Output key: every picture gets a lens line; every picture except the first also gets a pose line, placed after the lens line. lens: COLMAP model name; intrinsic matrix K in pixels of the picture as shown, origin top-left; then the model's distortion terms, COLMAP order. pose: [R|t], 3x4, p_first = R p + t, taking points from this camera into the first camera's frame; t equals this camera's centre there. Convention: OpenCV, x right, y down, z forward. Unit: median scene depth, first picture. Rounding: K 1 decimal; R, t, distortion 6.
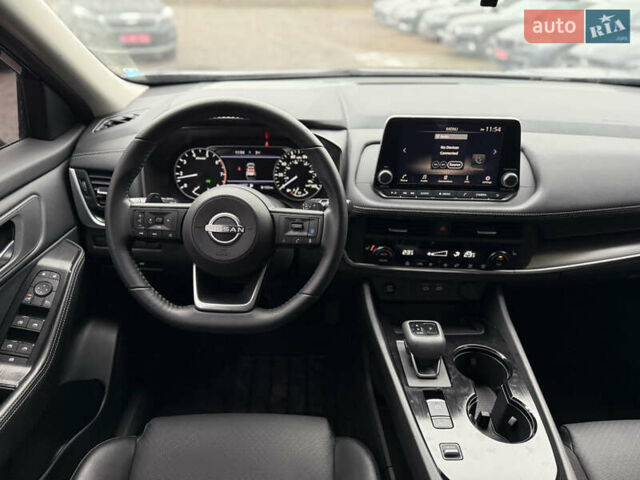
lens RADIAL K [[443.7, 0, 320.0], [0, 443.7, 240.0], [0, 0, 1]] dist [0.149784, -0.281670]
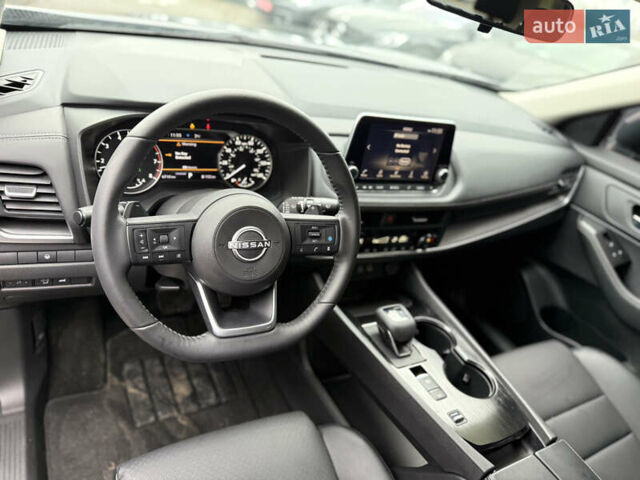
lens RADIAL K [[449.9, 0, 320.0], [0, 449.9, 240.0], [0, 0, 1]] dist [0.066468, -0.101328]
pose [[0.863815, -0.078518, 0.497653, -0.438465], [0.019561, 0.992263, 0.122602, -0.114725], [-0.503430, -0.096171, 0.858667, 0.135835]]
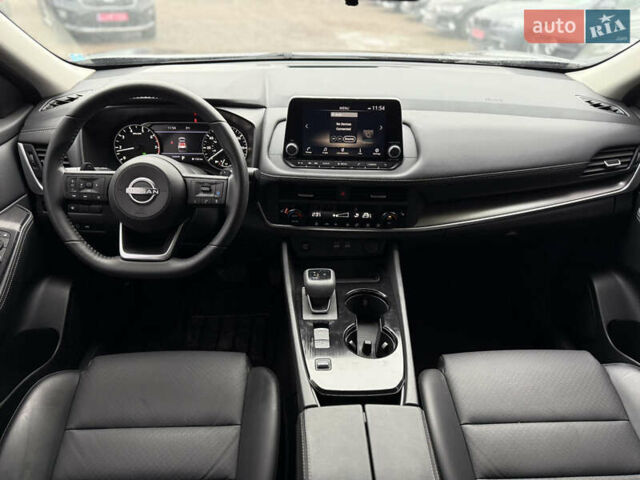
lens RADIAL K [[443.0, 0, 323.0], [0, 443.0, 237.8], [0, 0, 1]] dist [0.088168, -0.126862]
pose [[0.999443, -0.010814, 0.031579, 0.188012], [0.009572, 0.999185, 0.039203, 0.046733], [-0.031977, -0.038879, 0.998732, -0.179099]]
